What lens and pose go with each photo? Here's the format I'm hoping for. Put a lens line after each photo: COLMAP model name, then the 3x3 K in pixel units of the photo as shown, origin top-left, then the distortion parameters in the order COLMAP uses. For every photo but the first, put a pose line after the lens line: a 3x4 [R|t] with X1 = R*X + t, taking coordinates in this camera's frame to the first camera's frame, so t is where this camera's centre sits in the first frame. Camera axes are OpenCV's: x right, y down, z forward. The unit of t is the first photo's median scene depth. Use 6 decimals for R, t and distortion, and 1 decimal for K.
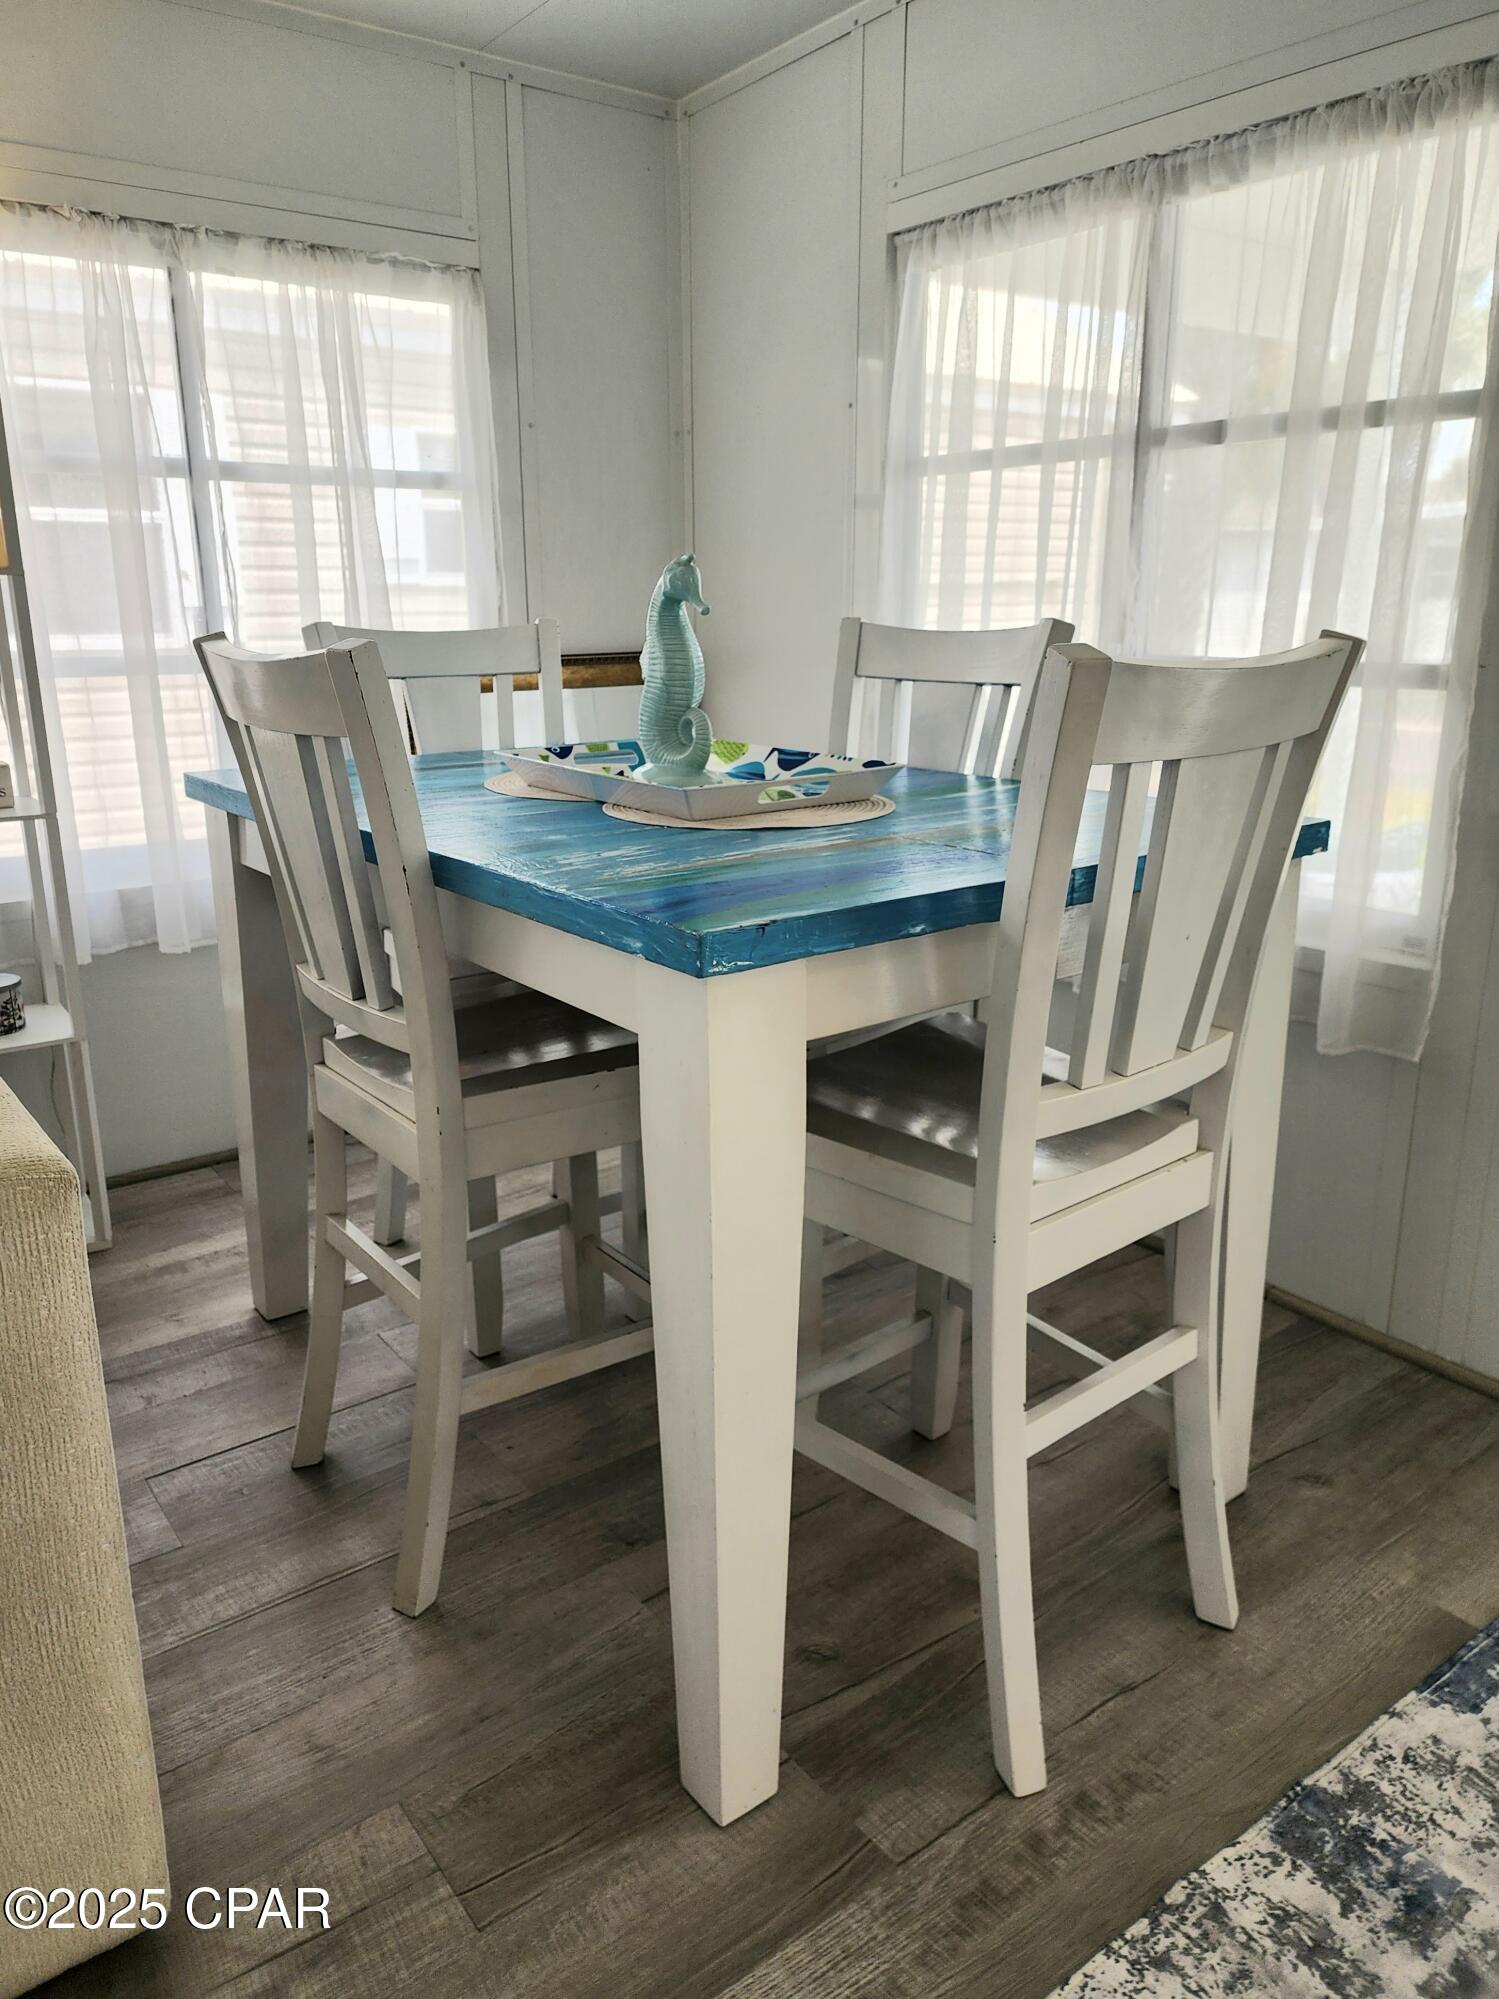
lens RADIAL K [[1343.4, 0, 735.3], [0, 1343.4, 1006.0], [0, 0, 1]] dist [0.059926, -0.053741]
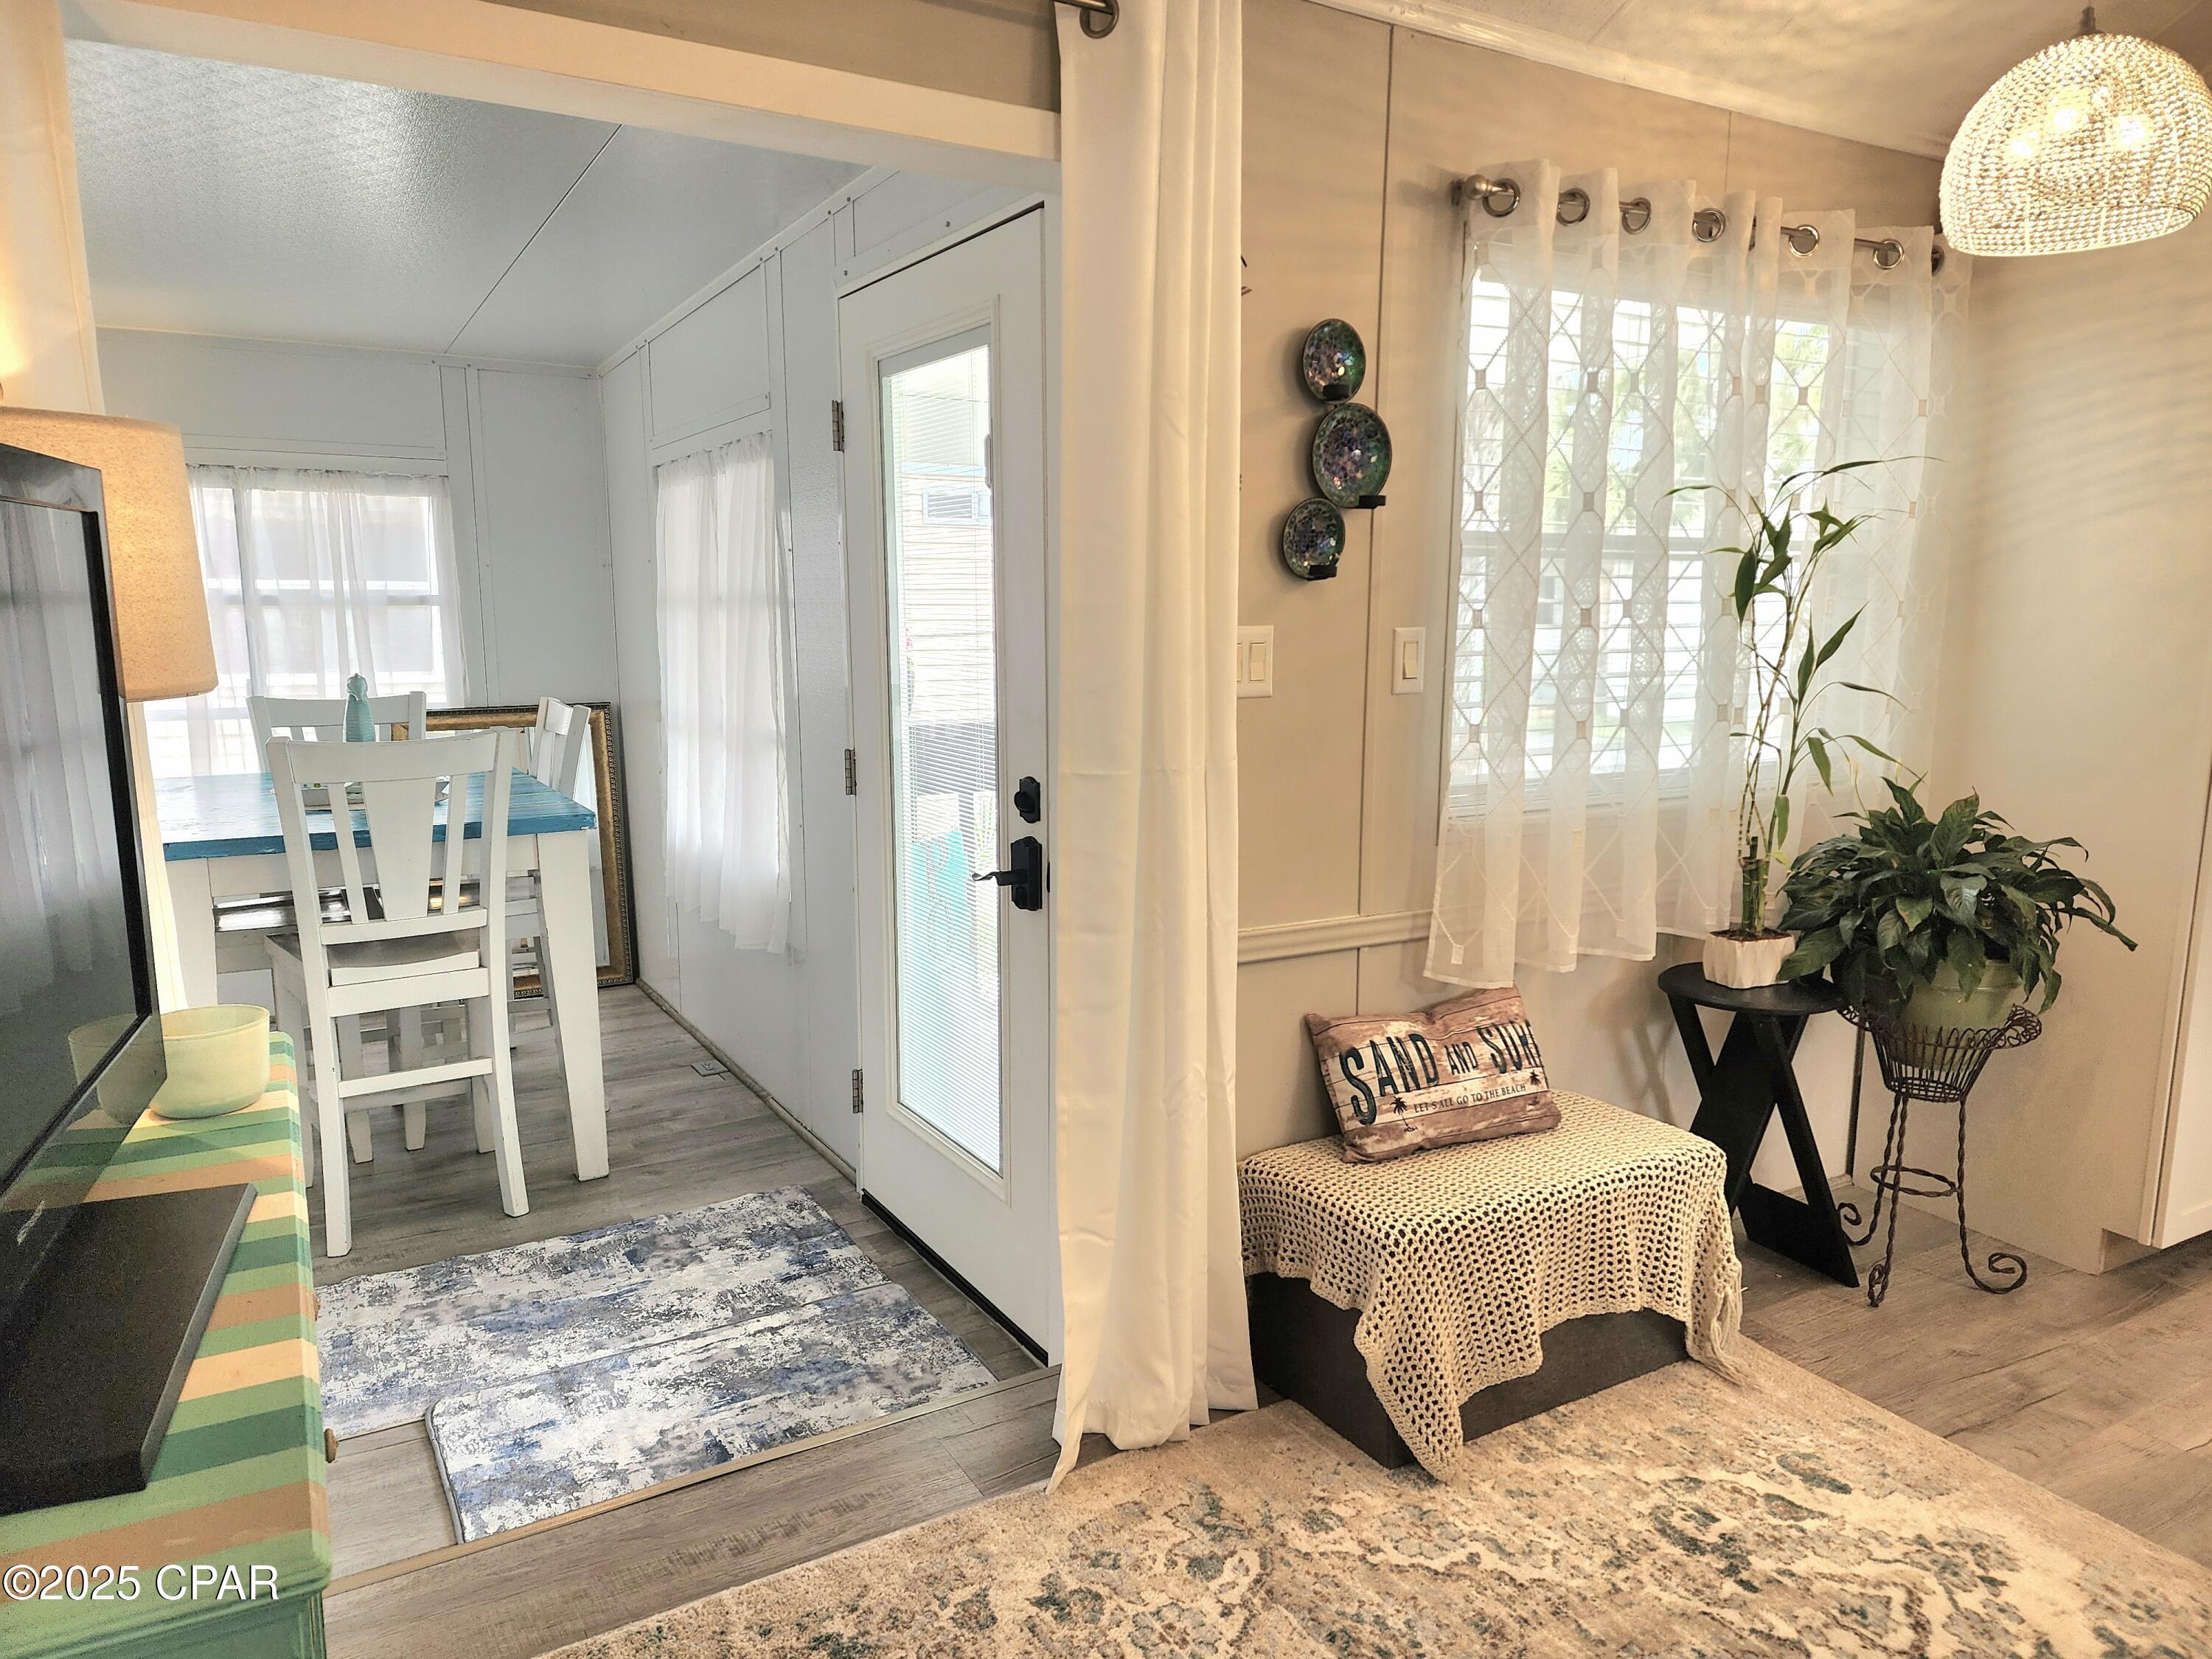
lens RADIAL K [[1486.5, 0, 1116.6], [0, 1486.5, 831.8], [0, 0, 1]] dist [0.059926, -0.053741]
pose [[0.995363, 0.012576, -0.095368, 0.851772], [-0.026165, 0.989434, -0.142606, 0.114595], [0.092567, 0.144440, 0.985174, -0.671978]]
